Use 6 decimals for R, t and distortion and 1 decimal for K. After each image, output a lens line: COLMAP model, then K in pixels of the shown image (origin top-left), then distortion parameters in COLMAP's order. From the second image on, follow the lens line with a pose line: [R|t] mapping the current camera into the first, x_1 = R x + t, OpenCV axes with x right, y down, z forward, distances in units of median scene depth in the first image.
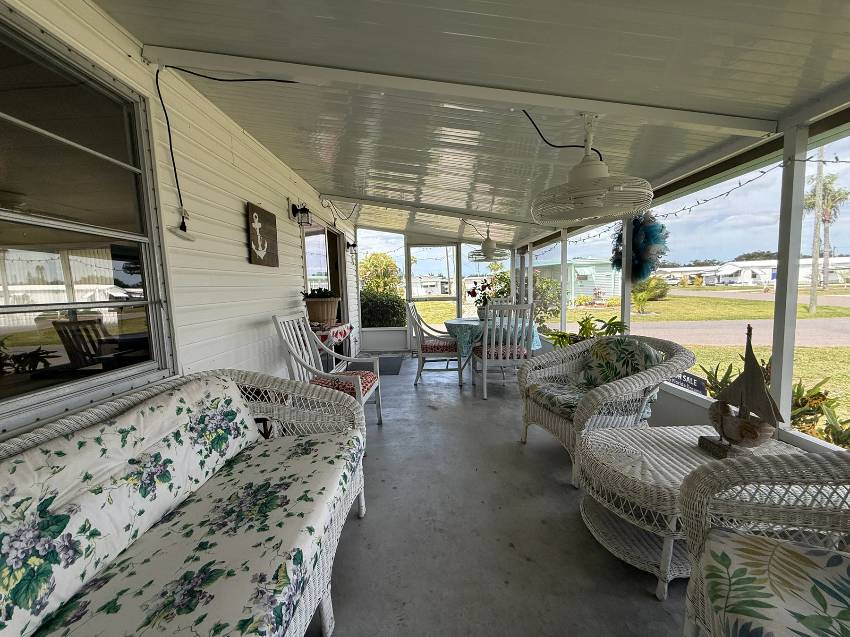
lens RADIAL K [[343.6, 0, 425.7], [0, 343.6, 316.3], [0, 0, 1]] dist [0.001447, 0.000251]
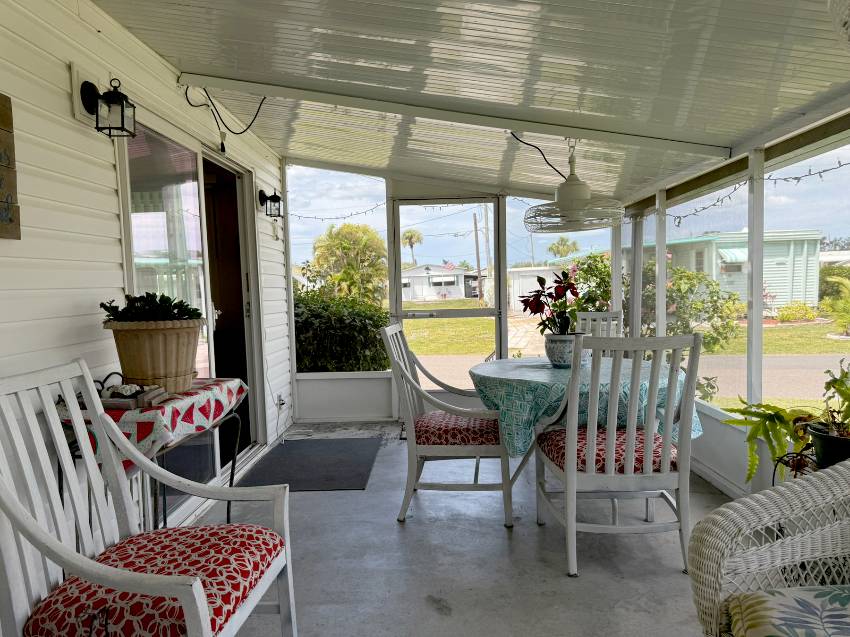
lens RADIAL K [[606.3, 0, 425.0], [0, 606.3, 318.5], [0, 0, 1]] dist [0.110860, -0.152910]
pose [[0.999767, 0.002200, -0.021477, 0.013205], [-0.002829, 0.999567, -0.029305, -0.023412], [0.021403, 0.029359, 0.999340, 0.208388]]
